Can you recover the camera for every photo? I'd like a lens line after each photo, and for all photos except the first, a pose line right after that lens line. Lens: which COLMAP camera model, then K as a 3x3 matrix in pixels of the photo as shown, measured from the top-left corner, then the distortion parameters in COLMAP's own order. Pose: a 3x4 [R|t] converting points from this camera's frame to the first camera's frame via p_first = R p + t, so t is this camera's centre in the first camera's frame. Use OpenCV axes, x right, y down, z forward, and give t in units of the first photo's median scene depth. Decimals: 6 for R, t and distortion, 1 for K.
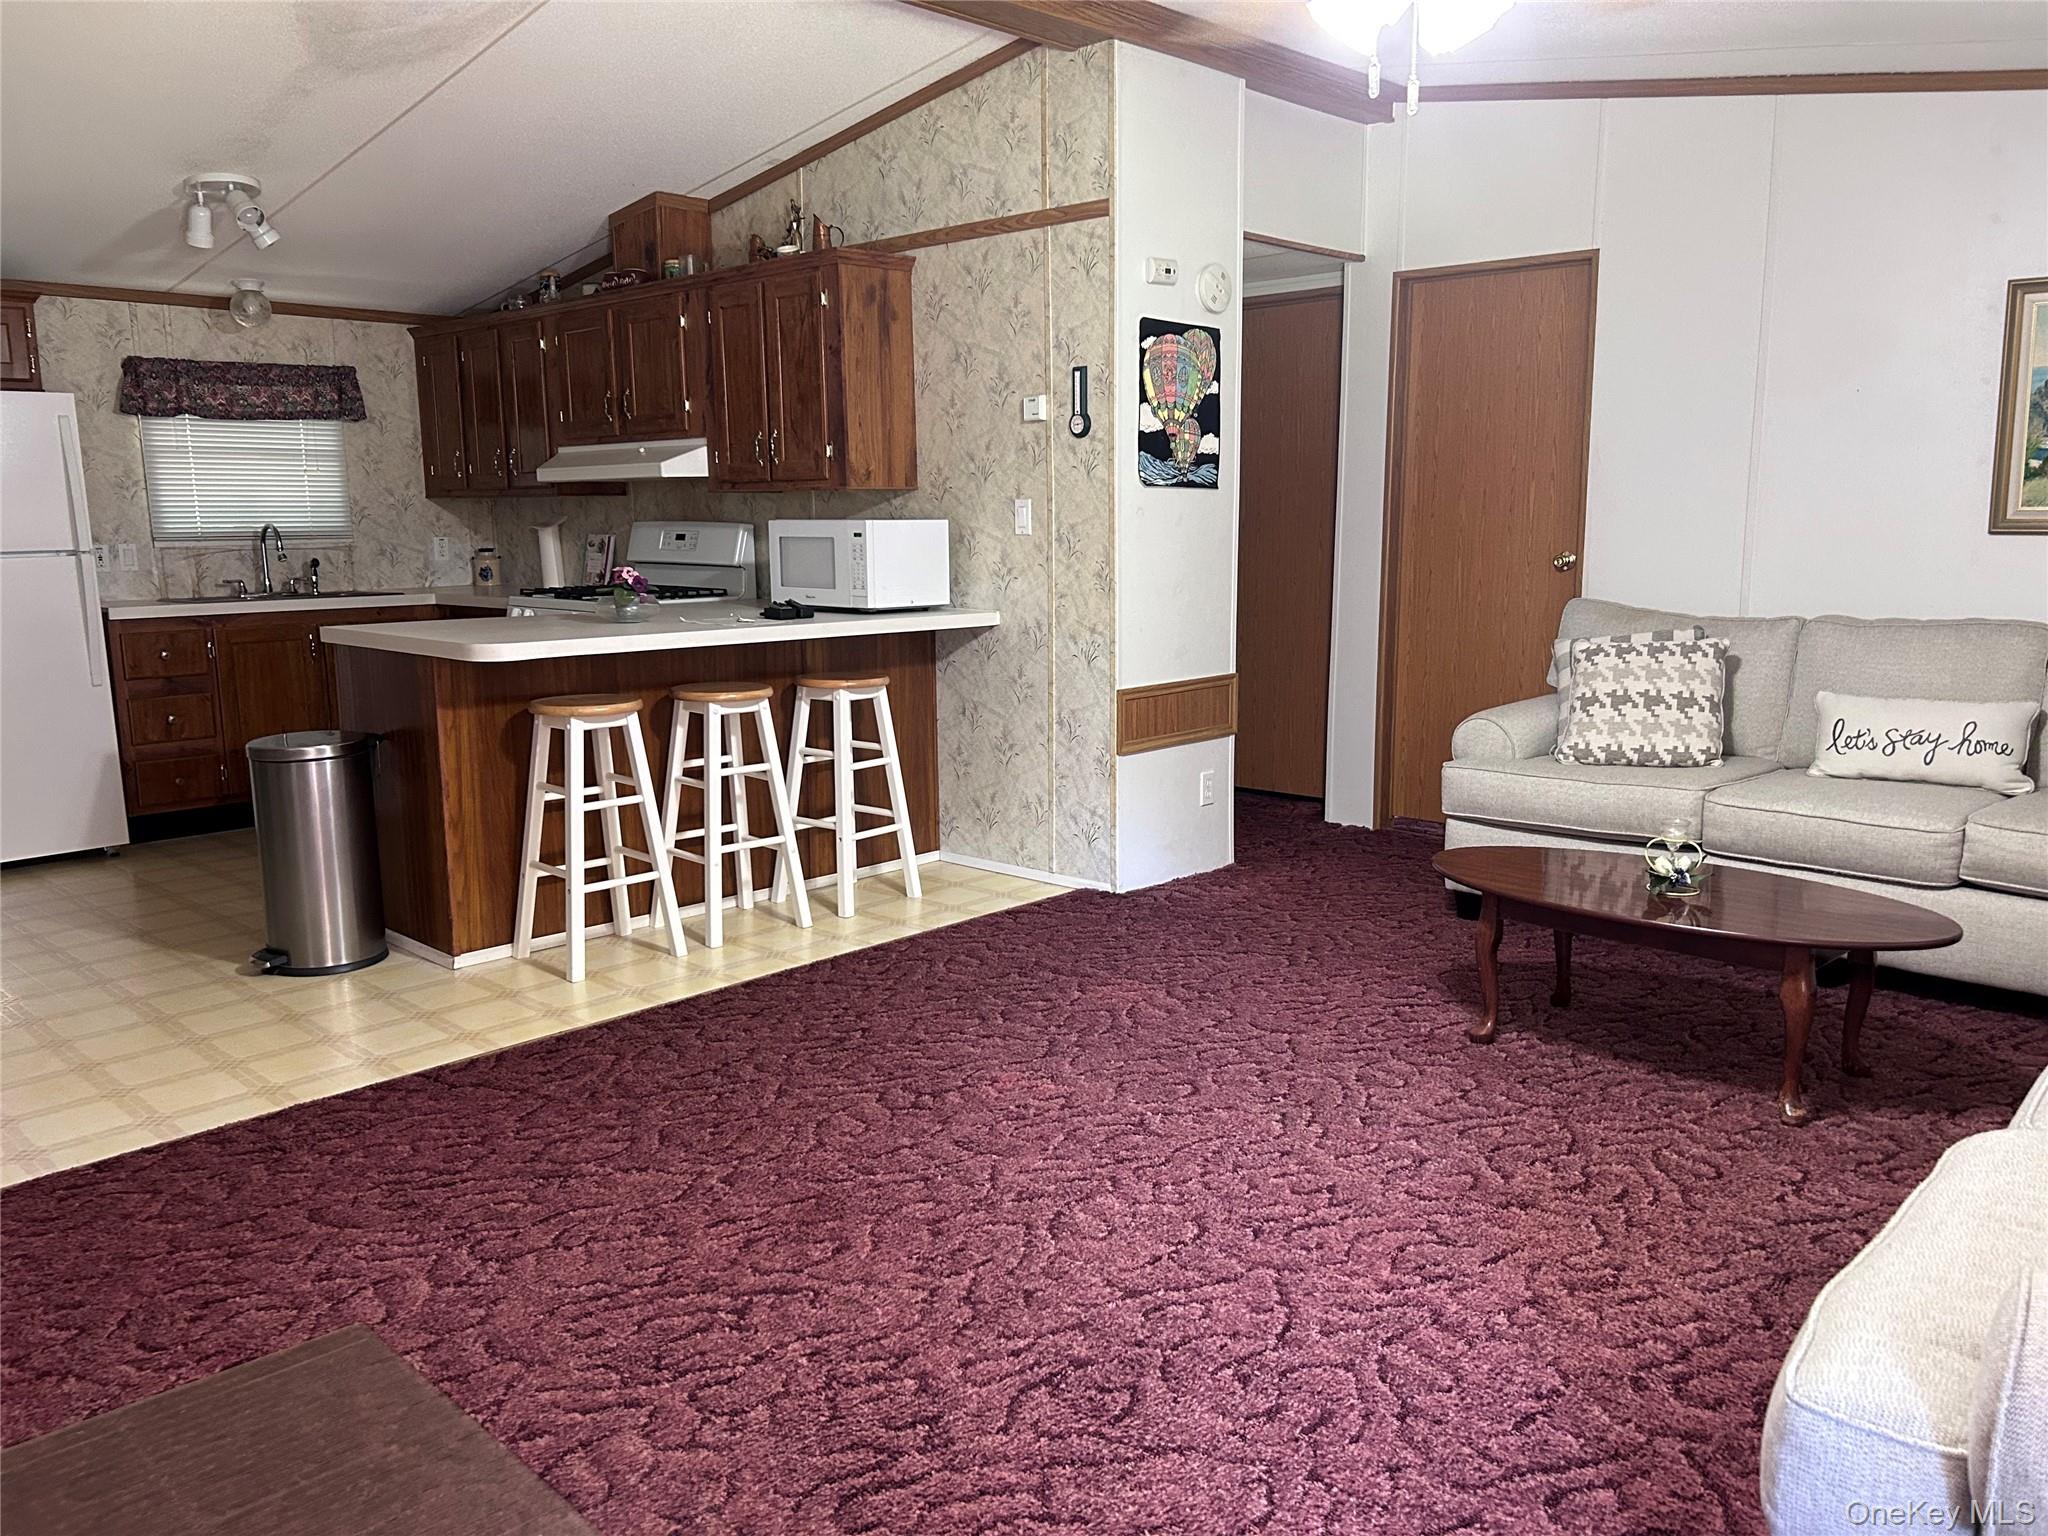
lens RADIAL K [[1546.8, 0, 1020.1], [0, 1546.8, 774.4], [0, 0, 1]] dist [0.028941, -0.017068]
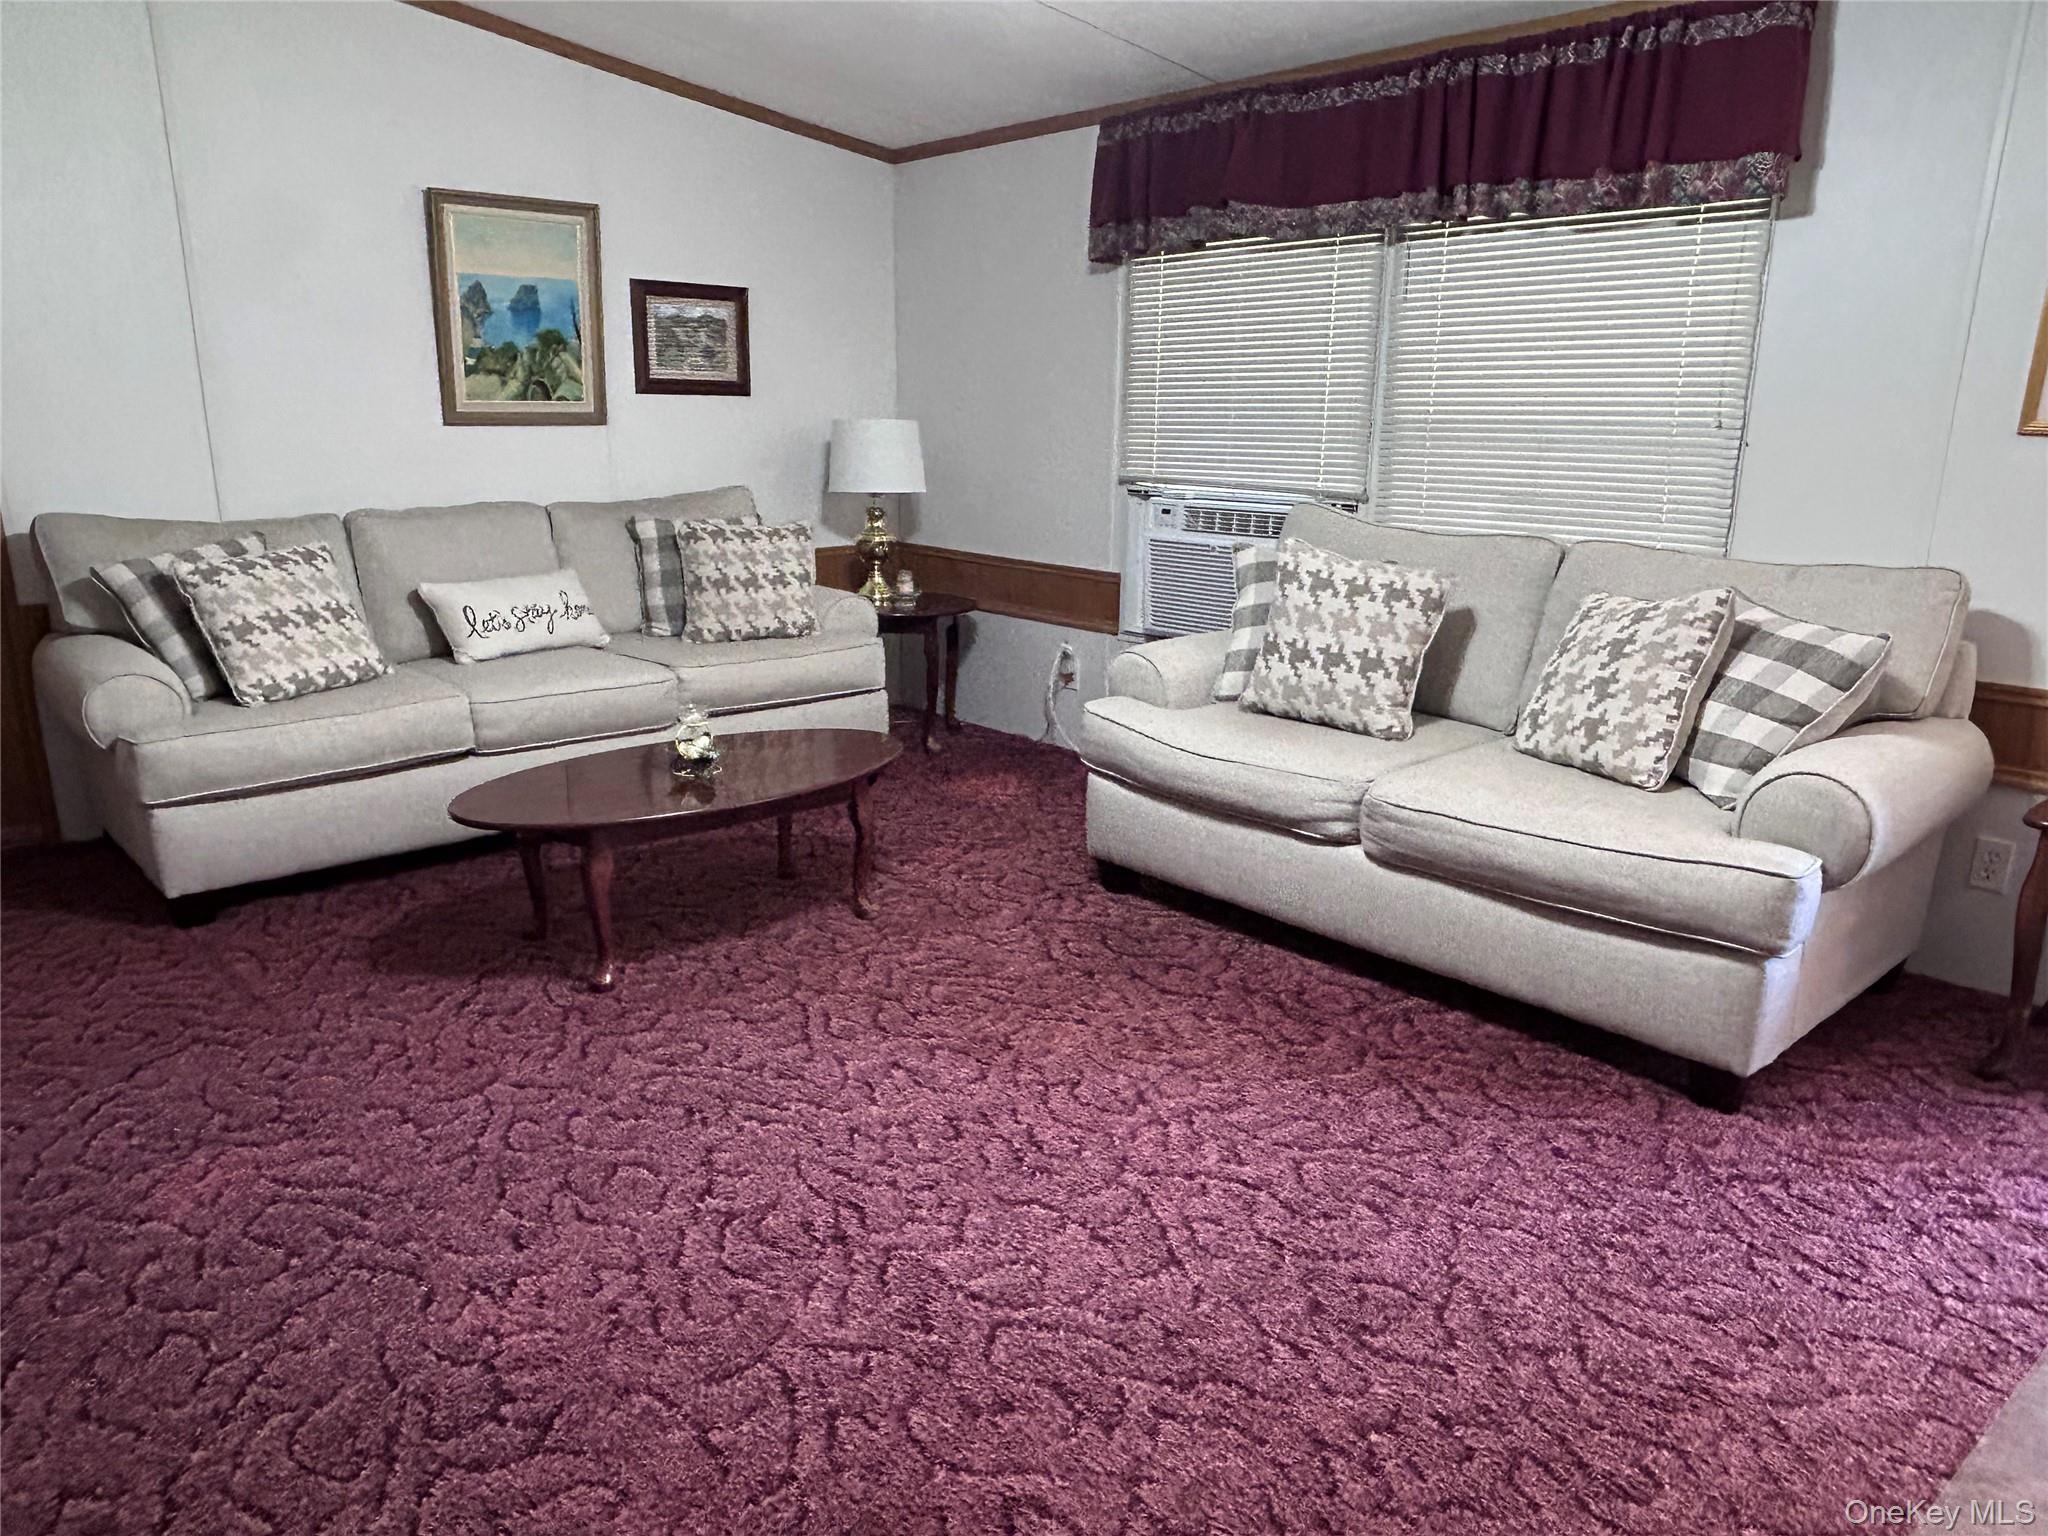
lens RADIAL K [[1398.6, 0, 1024.6], [0, 1398.6, 772.2], [0, 0, 1]] dist [0.008219, -0.008385]
pose [[0.072013, -0.247469, 0.966216, -0.347638], [0.161004, 0.958910, 0.233598, -0.080154], [-0.984323, 0.138743, 0.108898, 0.497513]]
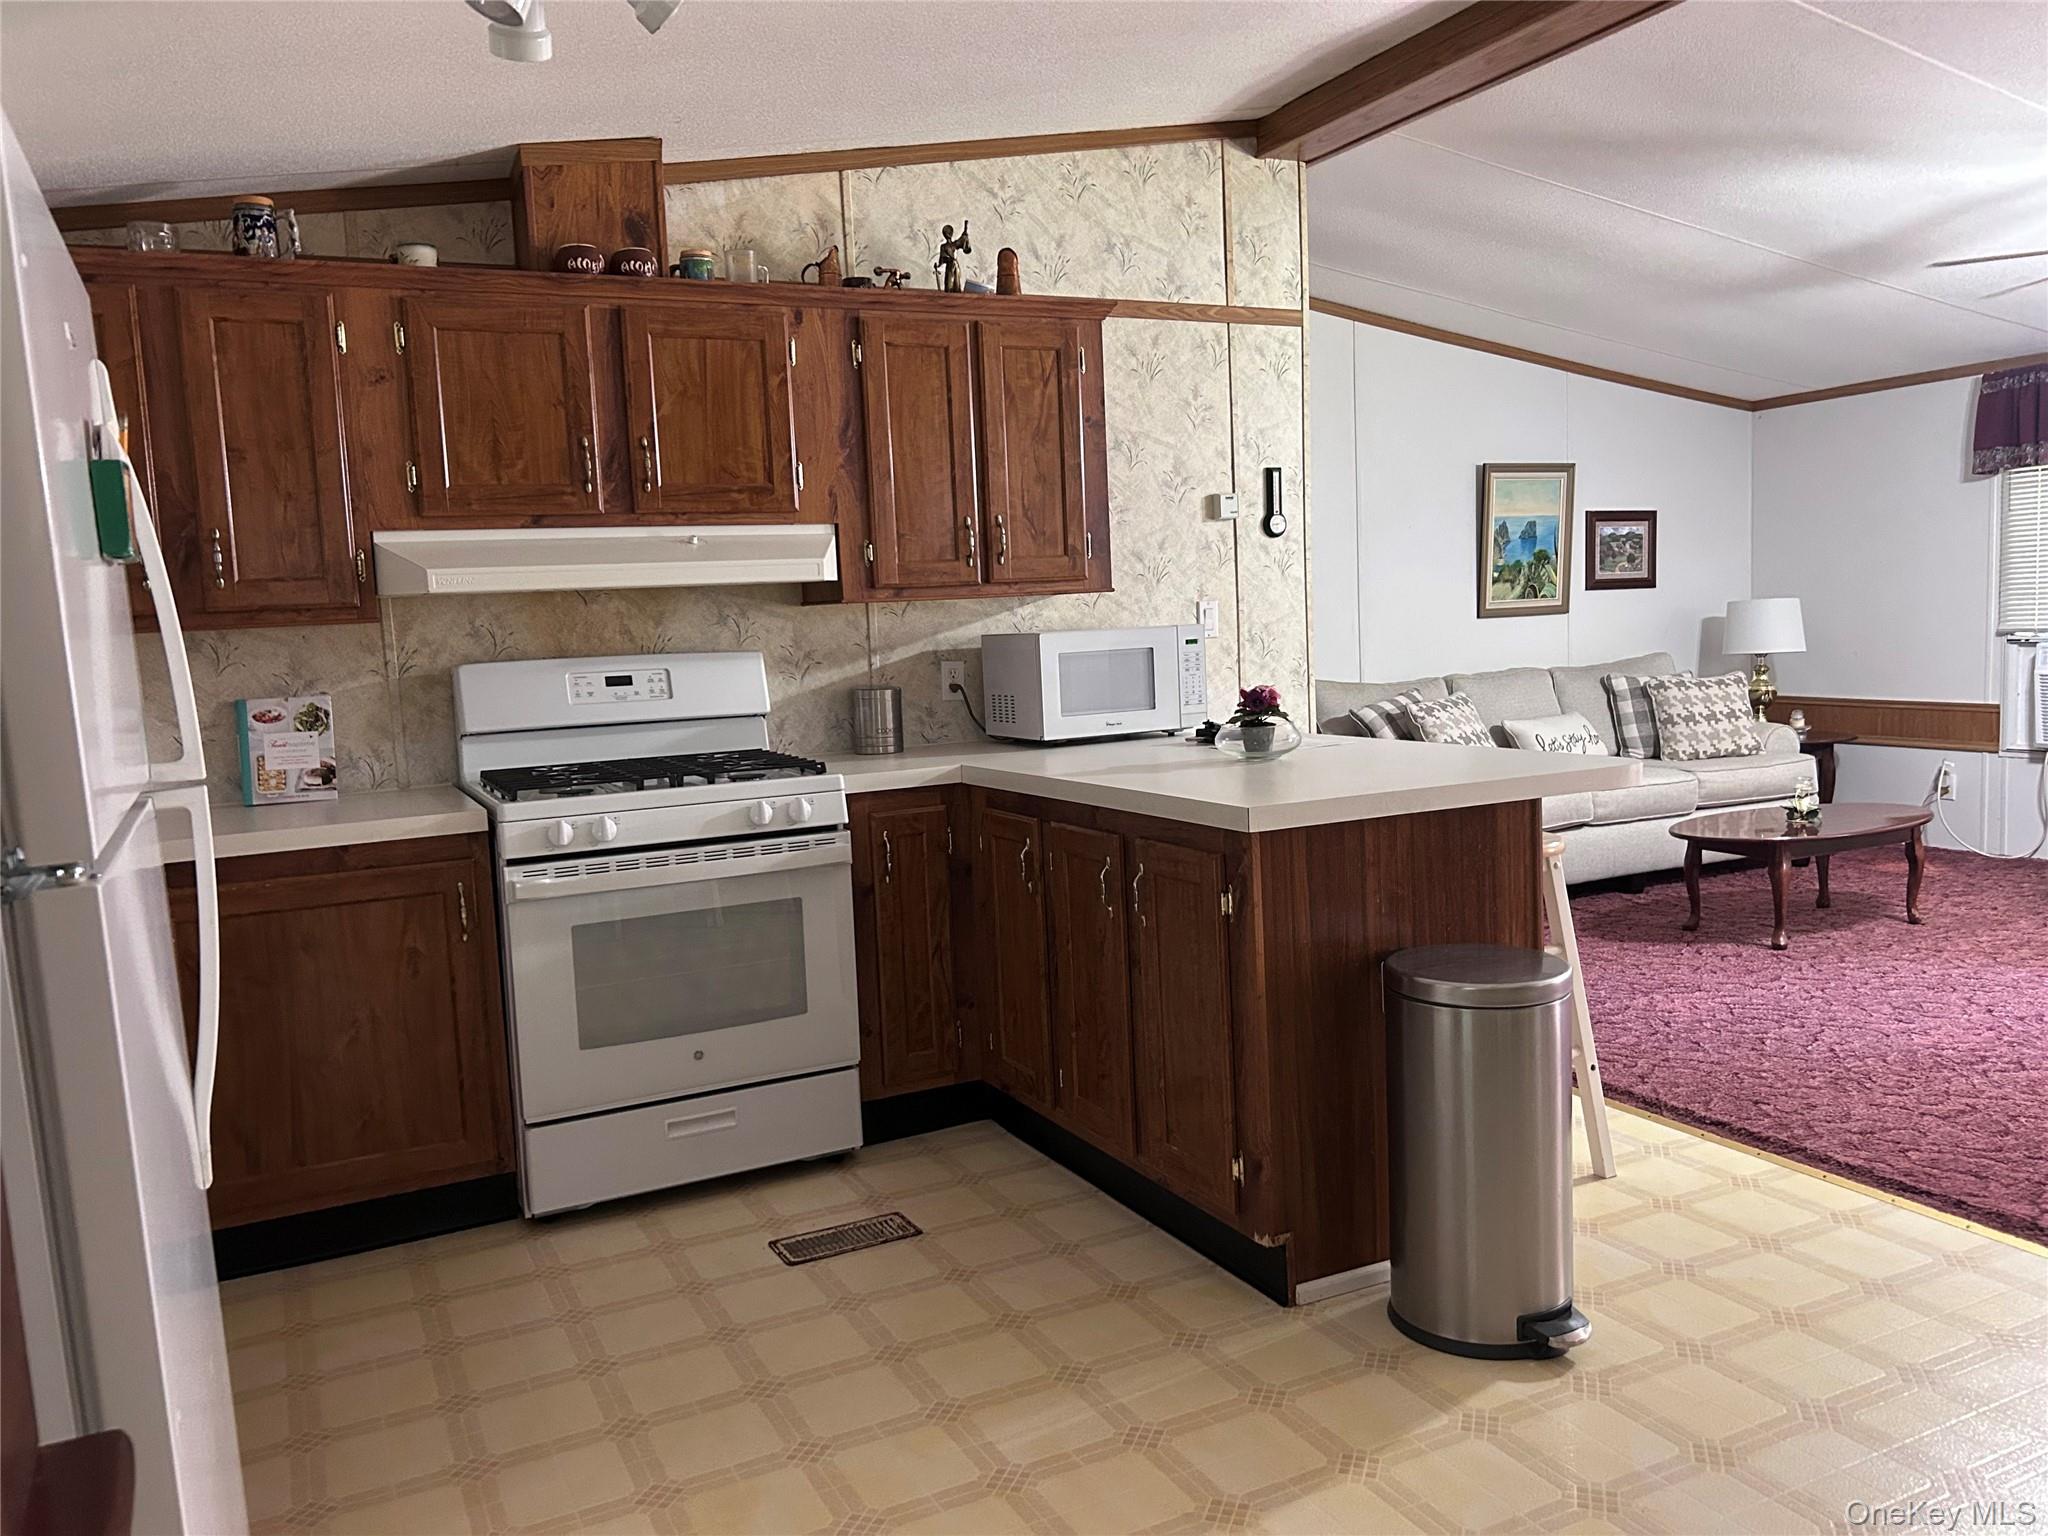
lens RADIAL K [[1546.8, 0, 1016.7], [0, 1546.8, 772.4], [0, 0, 1]] dist [0.028941, -0.017068]
pose [[0.342199, -0.102787, 0.933989, -0.995328], [0.201727, 0.978858, 0.033815, -0.141388], [-0.917718, 0.176839, 0.355699, 0.852402]]
